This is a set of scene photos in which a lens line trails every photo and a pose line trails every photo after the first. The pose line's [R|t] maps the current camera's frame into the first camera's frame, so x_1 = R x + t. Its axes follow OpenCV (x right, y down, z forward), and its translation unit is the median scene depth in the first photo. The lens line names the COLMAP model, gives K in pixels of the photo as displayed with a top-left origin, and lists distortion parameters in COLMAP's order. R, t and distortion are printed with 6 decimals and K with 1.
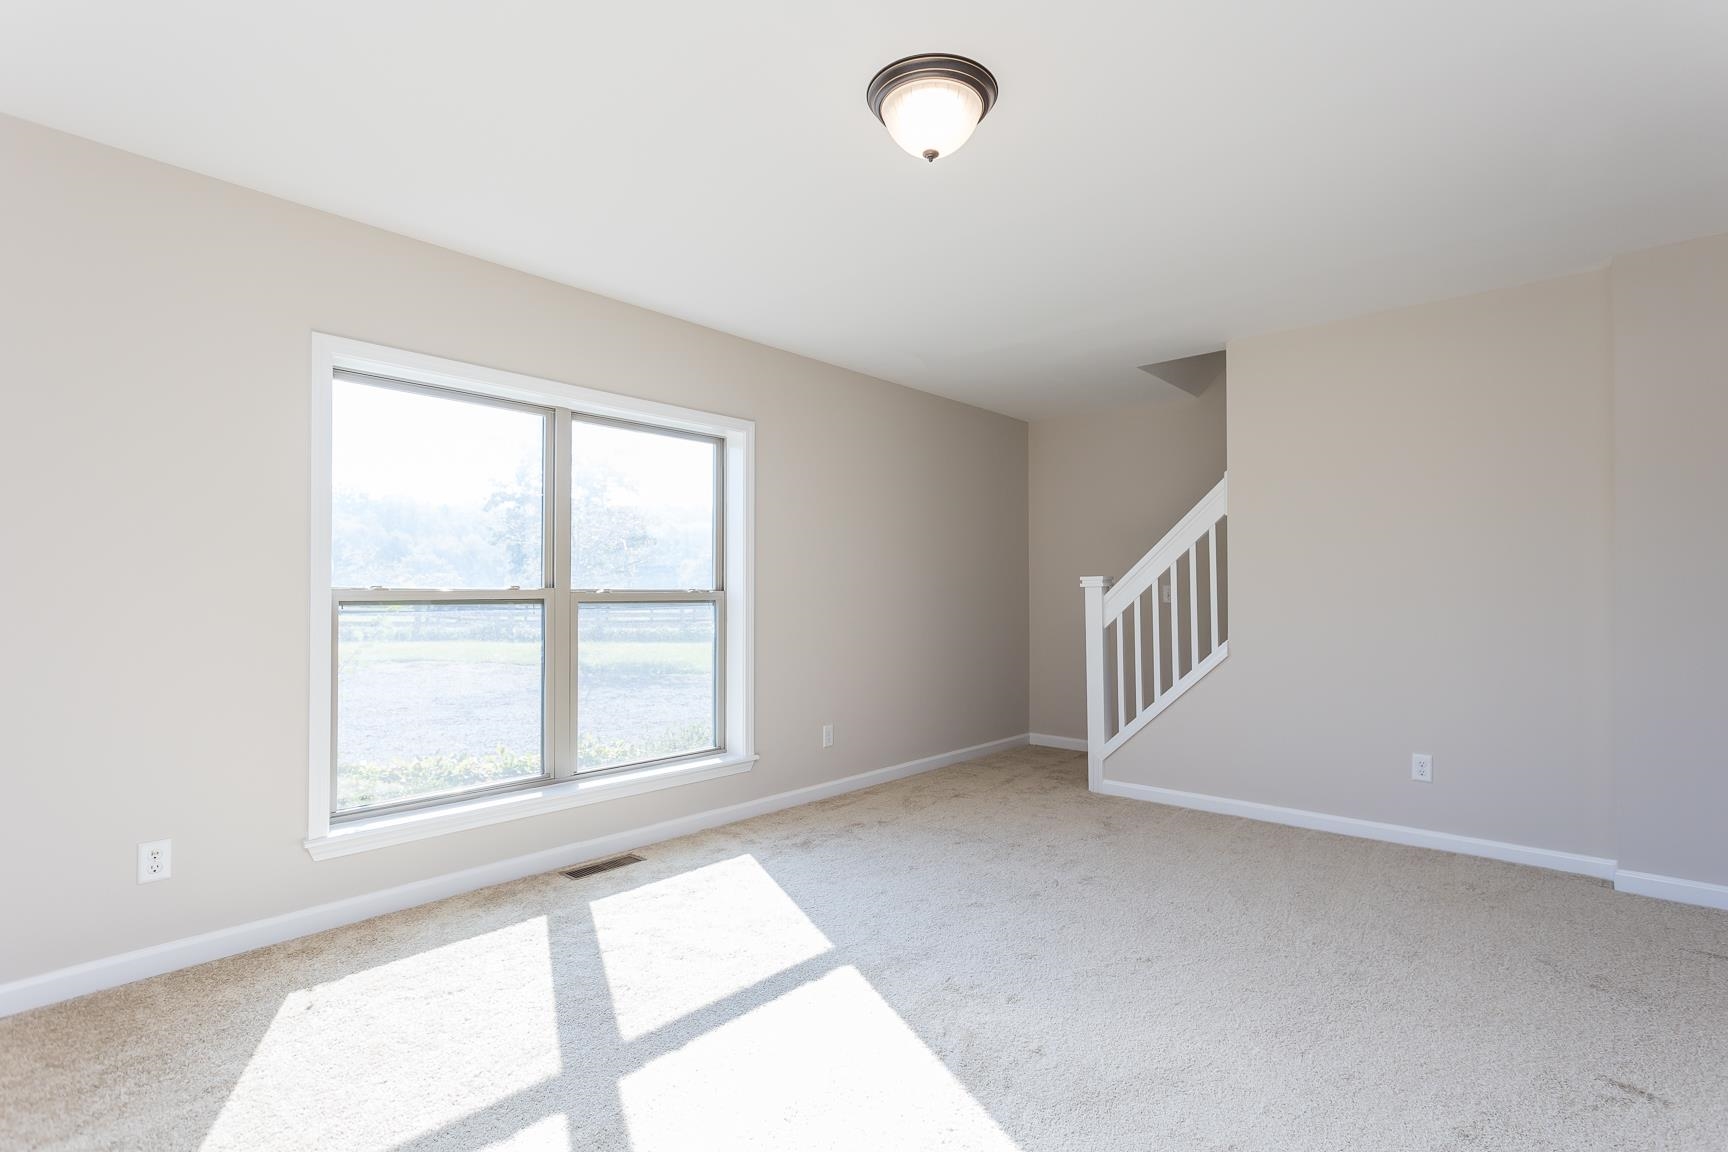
lens RADIAL K [[823.2, 0, 861.2], [0, 823.2, 573.3], [0, 0, 1]] dist [-0.001871, 0.000330]
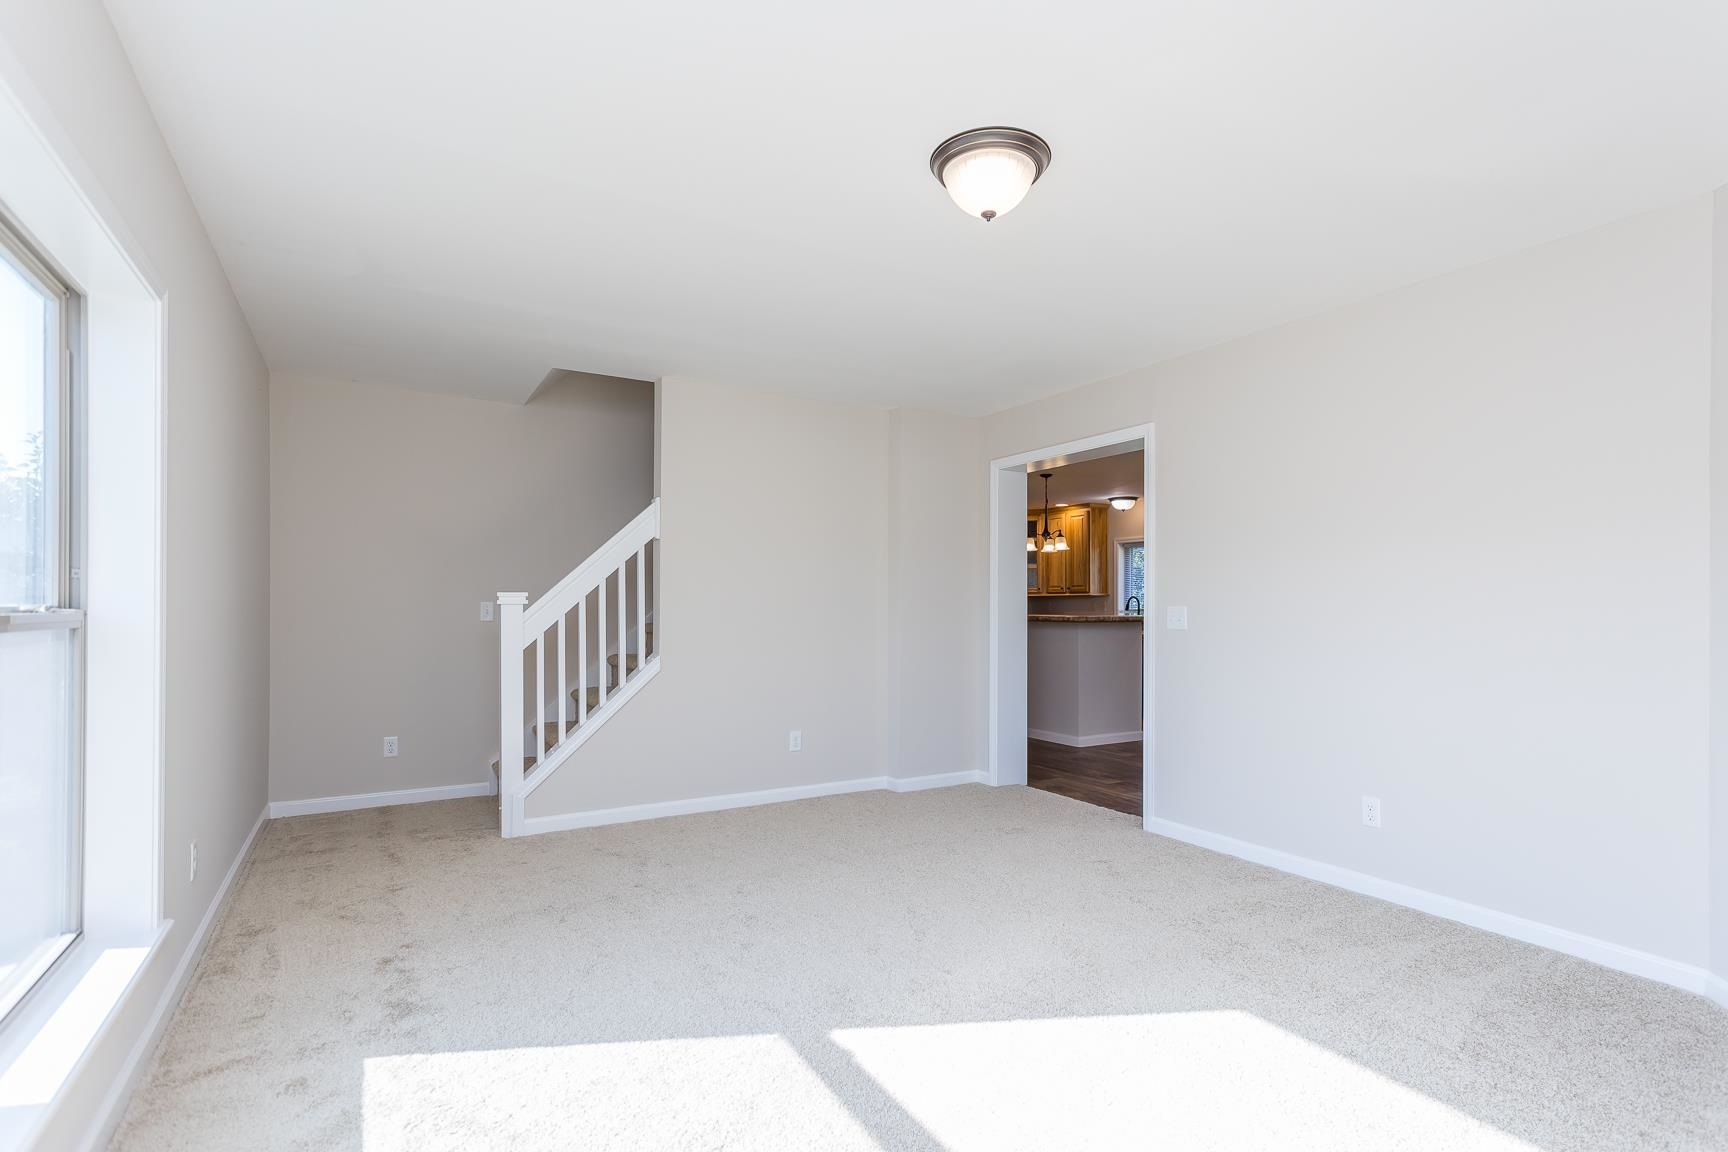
lens RADIAL K [[839.1, 0, 868.7], [0, 839.1, 607.7], [0, 0, 1]] dist [0.001855, 0.000553]
pose [[0.294499, 0.003880, 0.955644, -0.505064], [-0.024786, 0.999686, 0.003579, 0.008525], [-0.955330, -0.024740, 0.294503, 0.411653]]
